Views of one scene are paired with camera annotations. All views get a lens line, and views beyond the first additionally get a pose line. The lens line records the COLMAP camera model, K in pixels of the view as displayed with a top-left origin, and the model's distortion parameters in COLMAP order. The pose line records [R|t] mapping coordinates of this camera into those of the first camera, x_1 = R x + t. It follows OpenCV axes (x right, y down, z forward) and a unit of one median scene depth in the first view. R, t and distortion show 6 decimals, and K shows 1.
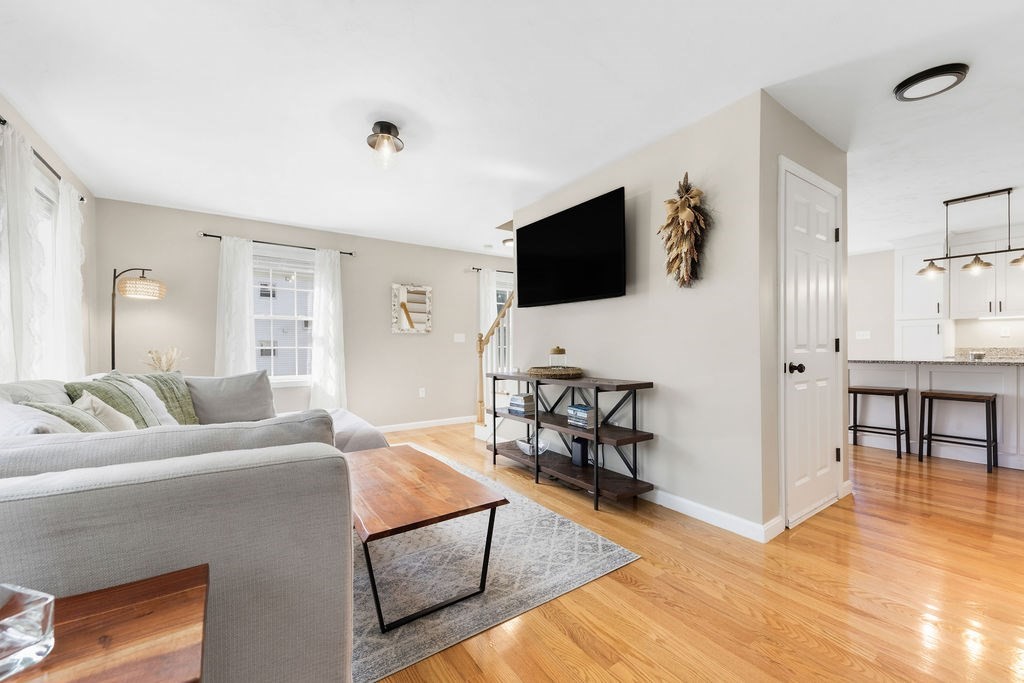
lens RADIAL K [[402.5, 0, 526.3], [0, 402.5, 350.6], [0, 0, 1]] dist [0.001285, -0.002254]
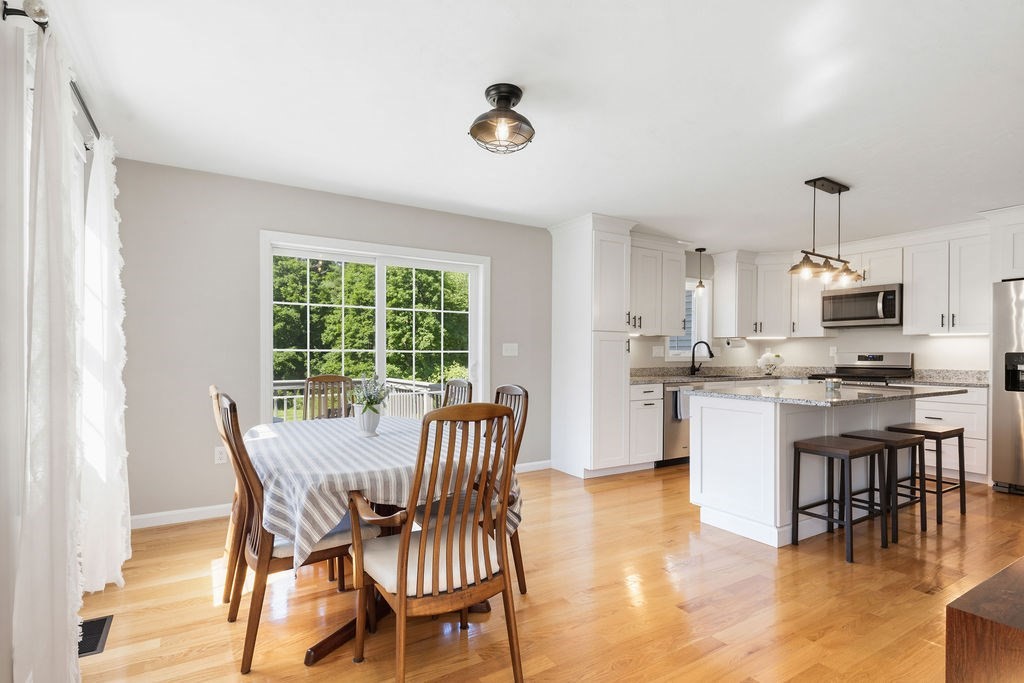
lens RADIAL K [[506.1, 0, 496.1], [0, 506.1, 356.0], [0, 0, 1]] dist [0.013412, -0.008461]
pose [[0.095885, 0.003586, 0.995386, 0.050410], [0.004870, 0.999980, -0.004072, -0.043513], [-0.995381, 0.005238, 0.095865, 1.674577]]
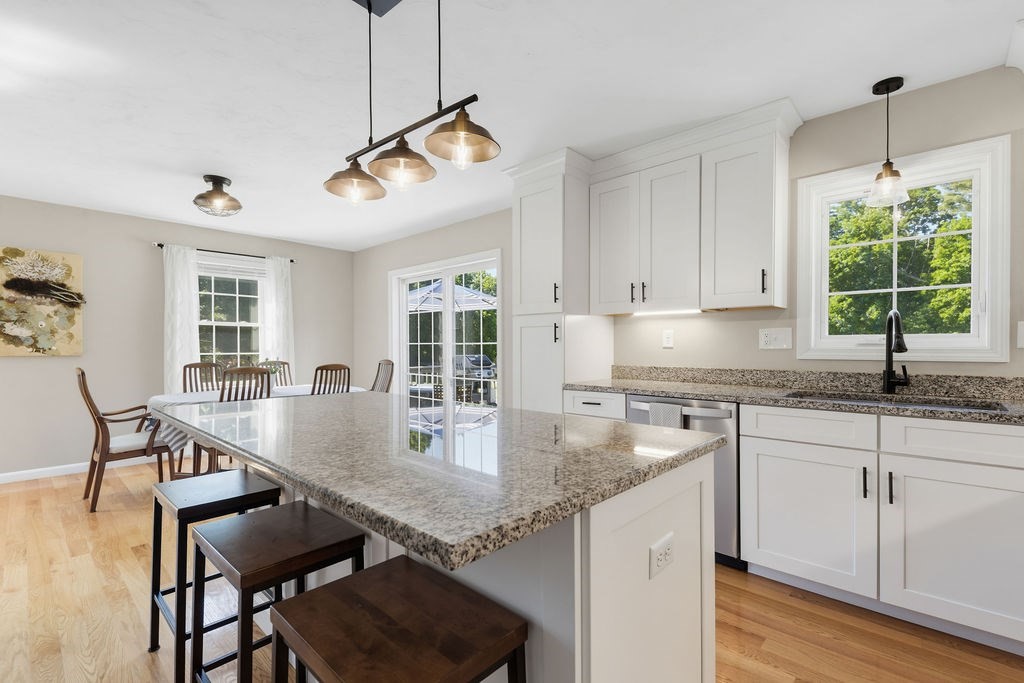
lens RADIAL K [[458.1, 0, 507.1], [0, 458.1, 349.9], [0, 0, 1]] dist [0.012960, -0.005787]
pose [[0.982618, 0.006193, 0.185536, 1.227385], [-0.005537, 0.999976, -0.004056, -0.038034], [-0.185556, 0.002958, 0.982629, 0.599825]]
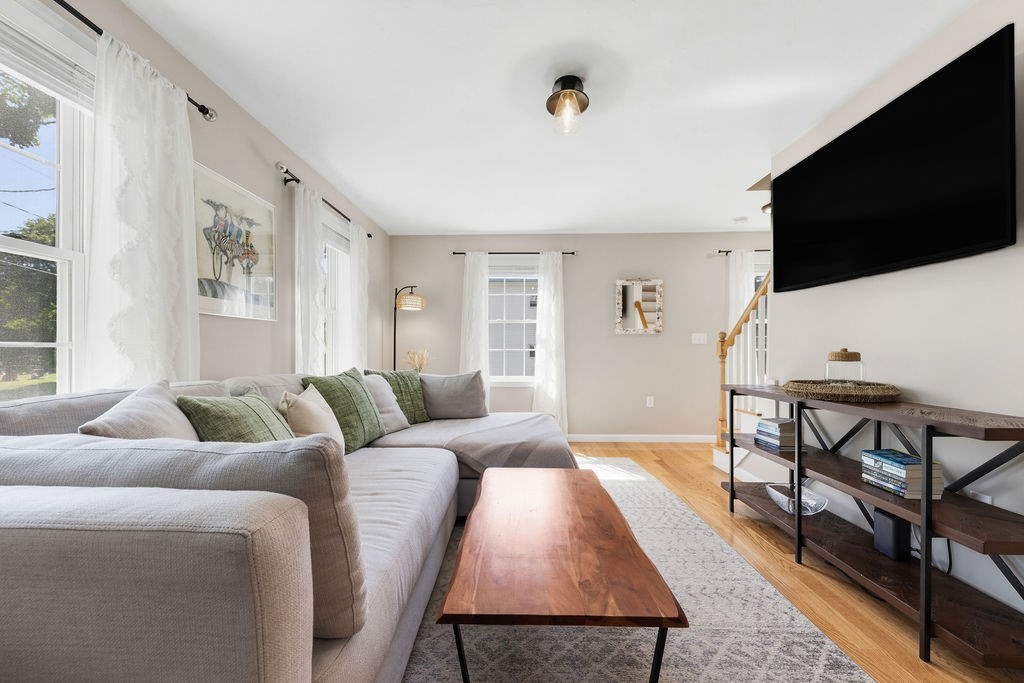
lens RADIAL K [[402.5, 0, 505.7], [0, 402.5, 353.0], [0, 0, 1]] dist [0.001285, -0.002254]
pose [[0.789628, 0.007655, -0.613538, 0.045808], [-0.008870, 0.999960, 0.001062, 0.000580], [0.613521, 0.004603, 0.789665, 0.192775]]
